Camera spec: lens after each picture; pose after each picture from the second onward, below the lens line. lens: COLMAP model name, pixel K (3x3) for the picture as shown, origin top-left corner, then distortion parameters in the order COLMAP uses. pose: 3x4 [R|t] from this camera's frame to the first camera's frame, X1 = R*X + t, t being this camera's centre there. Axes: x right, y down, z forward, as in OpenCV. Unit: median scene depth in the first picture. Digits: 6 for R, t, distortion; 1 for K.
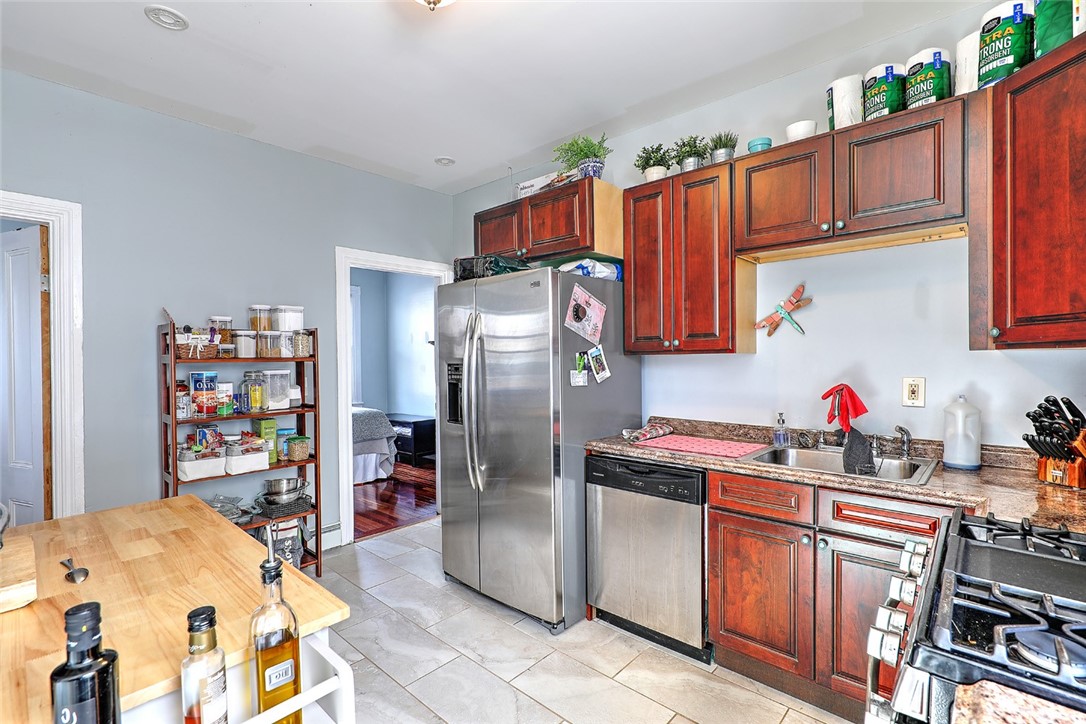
lens RADIAL K [[487.5, 0, 543.0], [0, 487.5, 362.0], [0, 0, 1]] dist [0.001402, 0.000035]
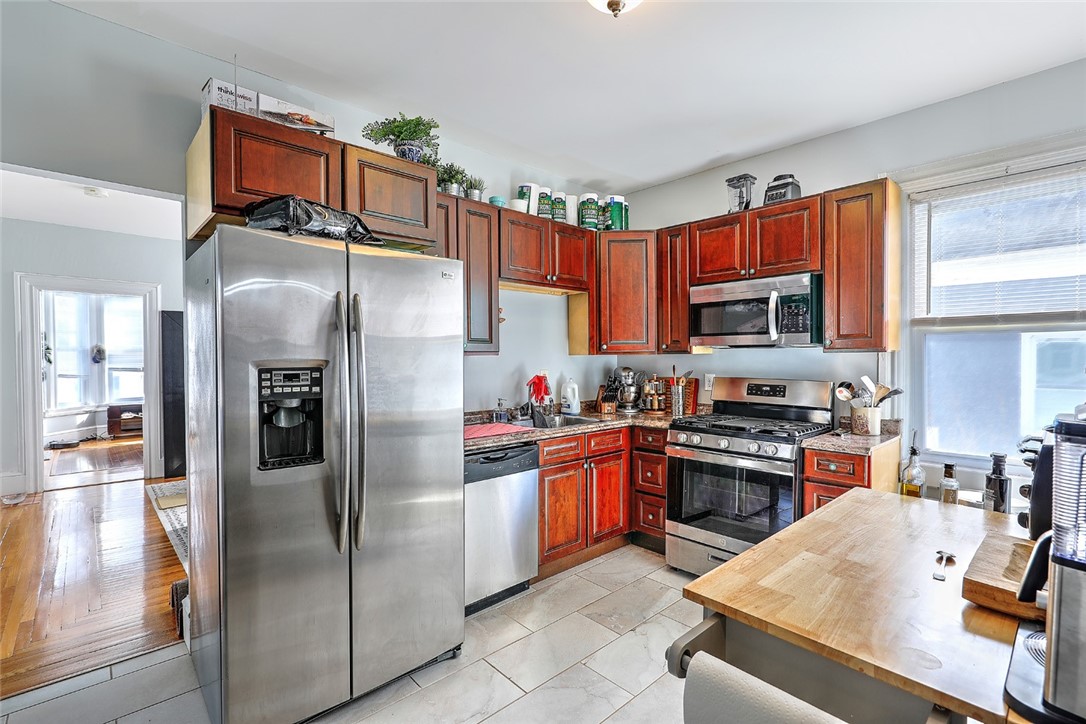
lens RADIAL K [[500.1, 0, 543.0], [0, 500.1, 362.0], [0, 0, 1]] dist [0.000552, 0.000204]
pose [[0.080378, -0.001520, 0.996763, -1.025932], [0.014244, 0.999898, 0.000376, 0.001454], [-0.996663, 0.014168, 0.080391, 0.851843]]
